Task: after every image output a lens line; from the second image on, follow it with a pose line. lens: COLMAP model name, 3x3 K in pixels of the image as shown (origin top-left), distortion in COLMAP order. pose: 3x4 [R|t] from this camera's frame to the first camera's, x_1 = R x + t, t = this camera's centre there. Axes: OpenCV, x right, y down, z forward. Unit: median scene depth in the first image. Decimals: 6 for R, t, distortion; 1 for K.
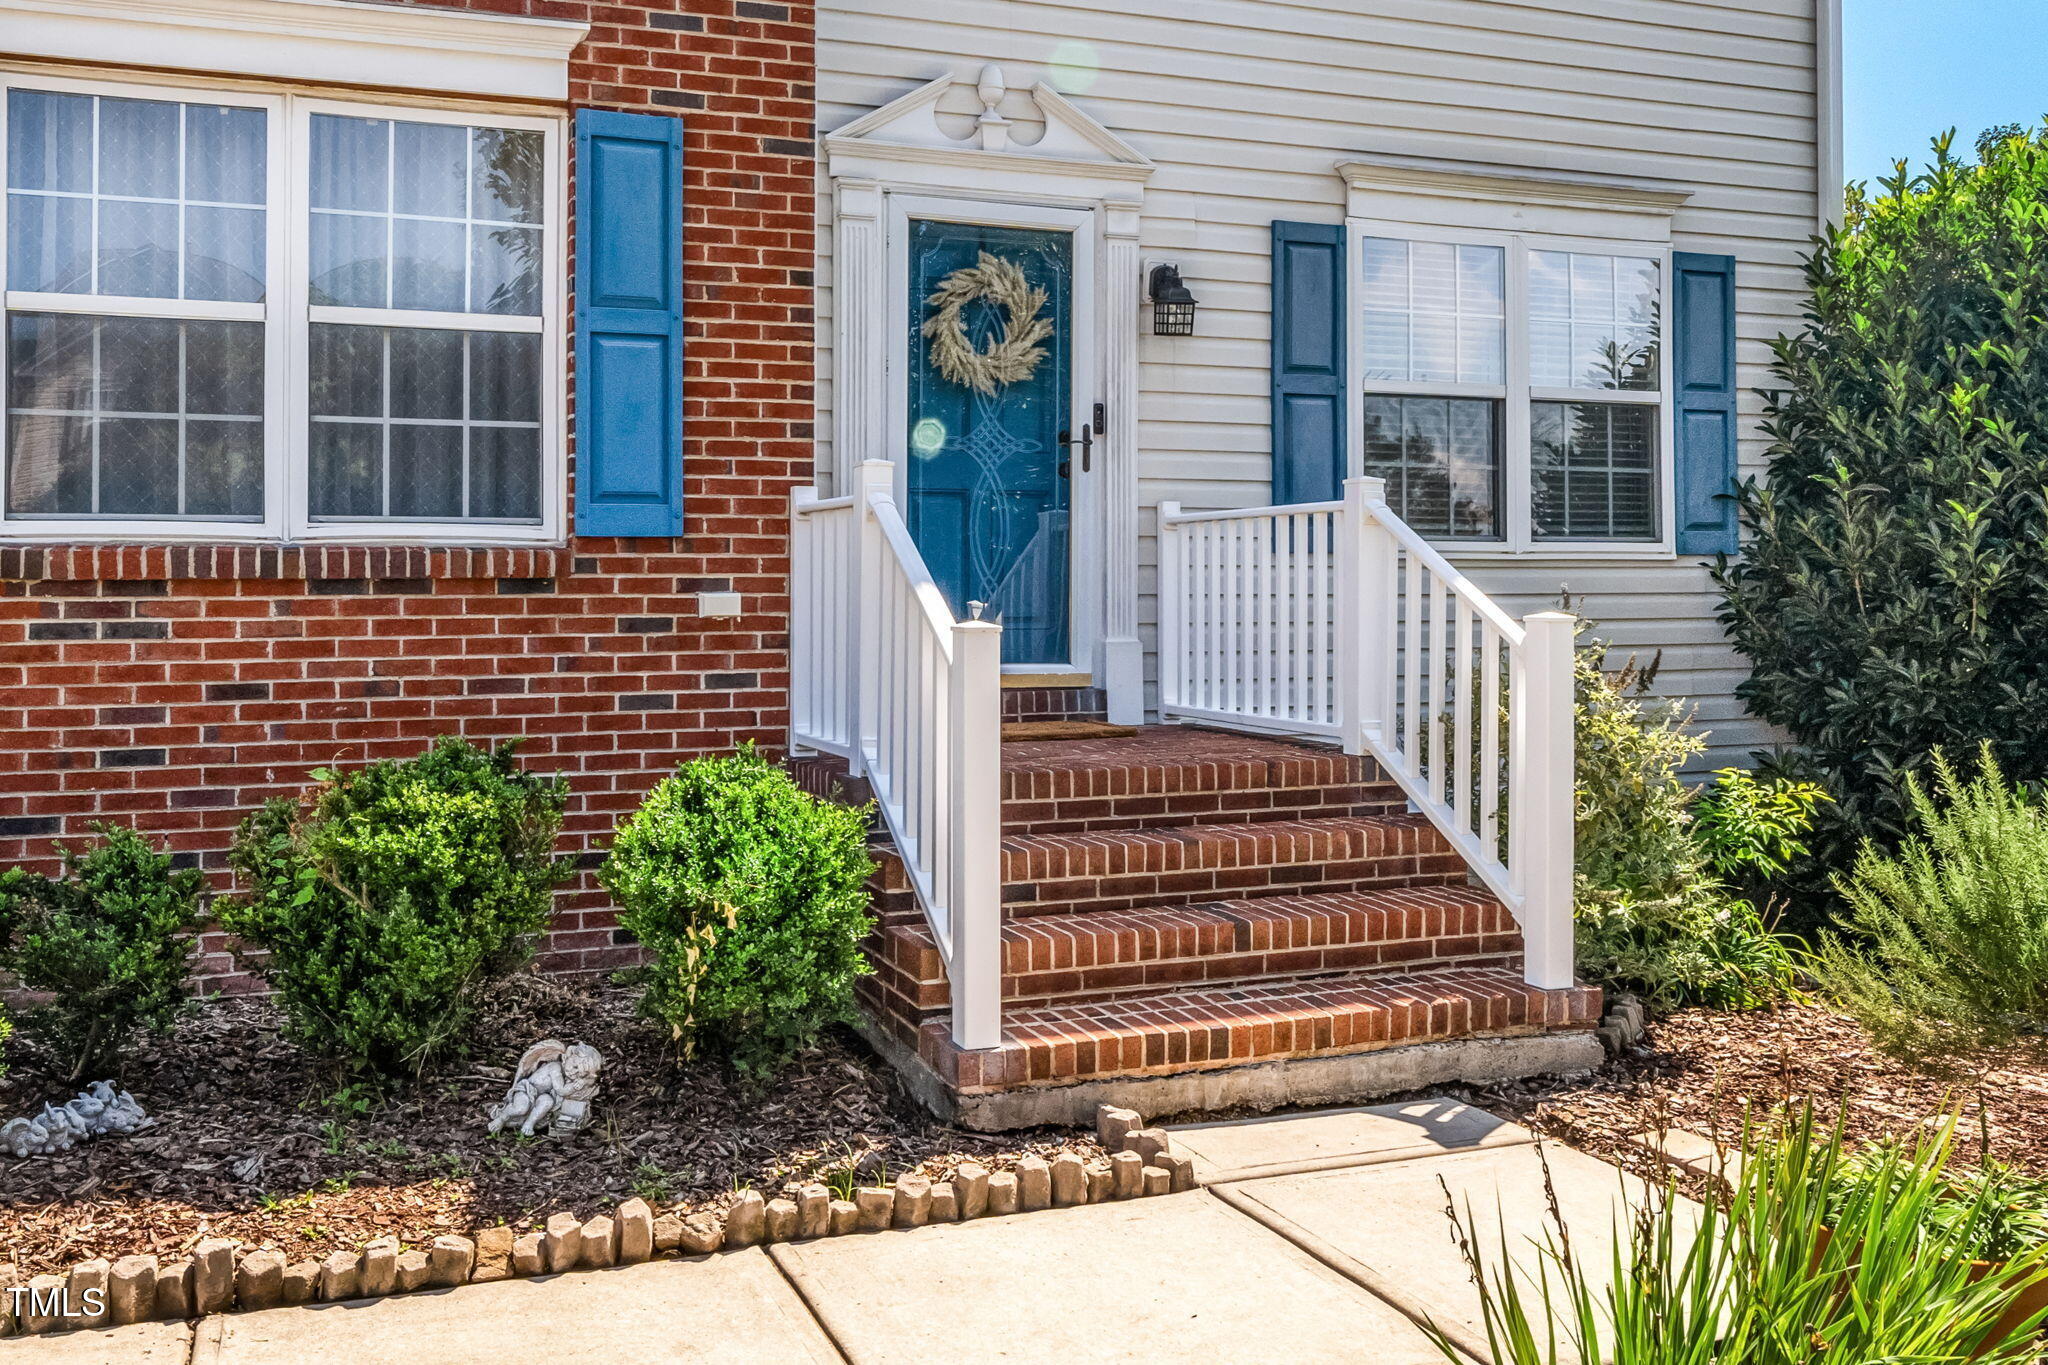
lens RADIAL K [[2158.9, 0, 1023.9], [0, 2158.9, 548.3], [0, 0, 1]] dist [-0.000841, -0.007012]
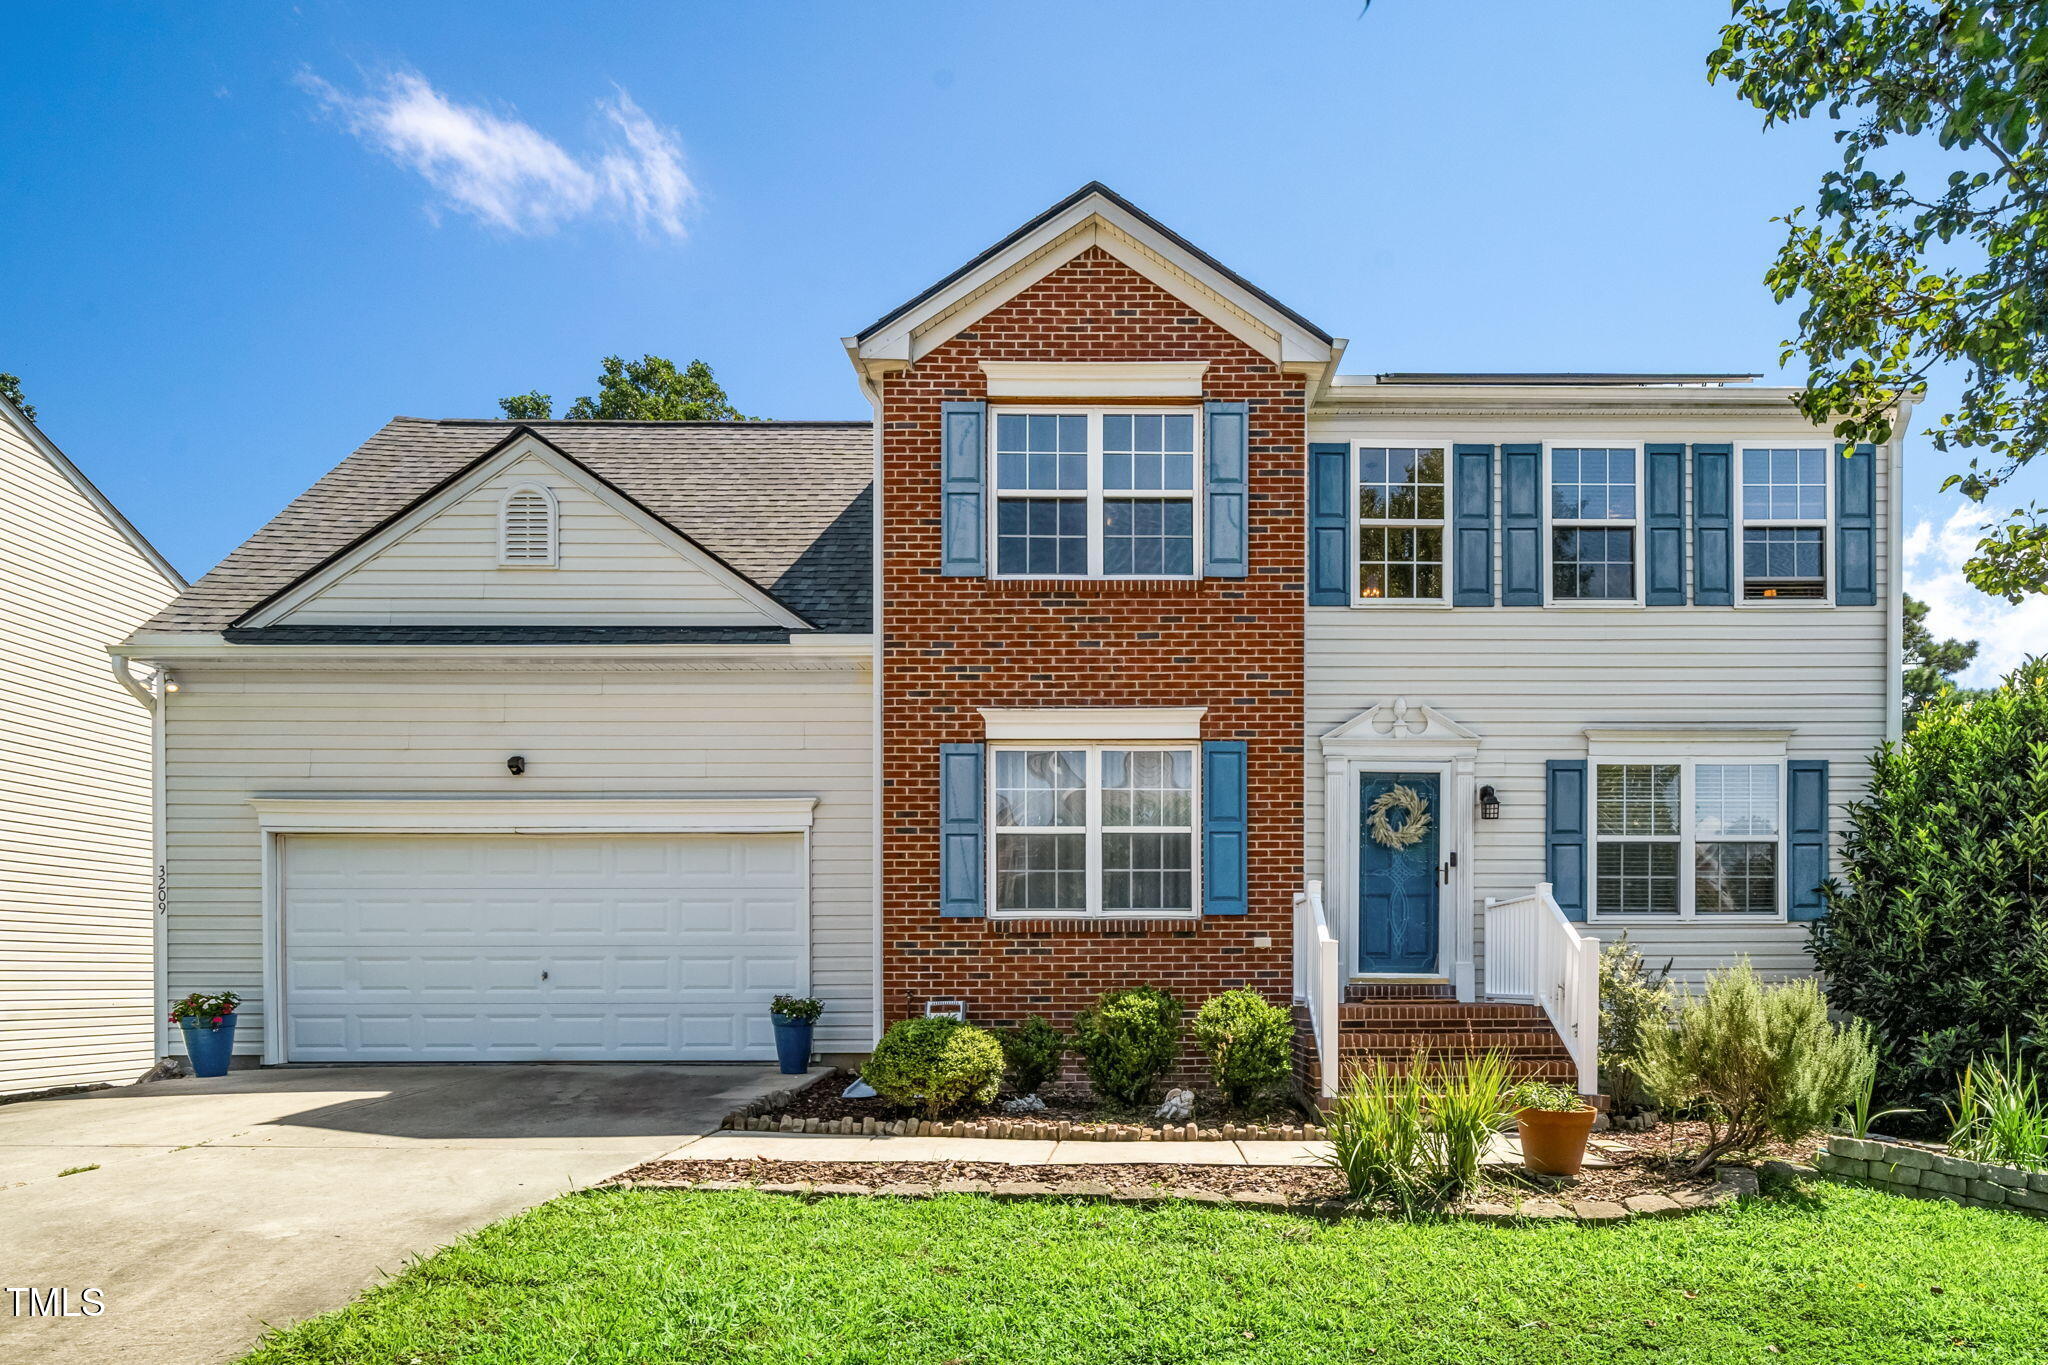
lens RADIAL K [[2158.9, 0, 1023.9], [0, 2158.9, 548.3], [0, 0, 1]] dist [-0.000841, -0.007012]
pose [[0.921962, -0.085159, -0.377802, 0.566801], [0.007522, 0.979278, -0.202379, 0.081107], [0.387208, 0.183744, 0.903498, -1.382202]]
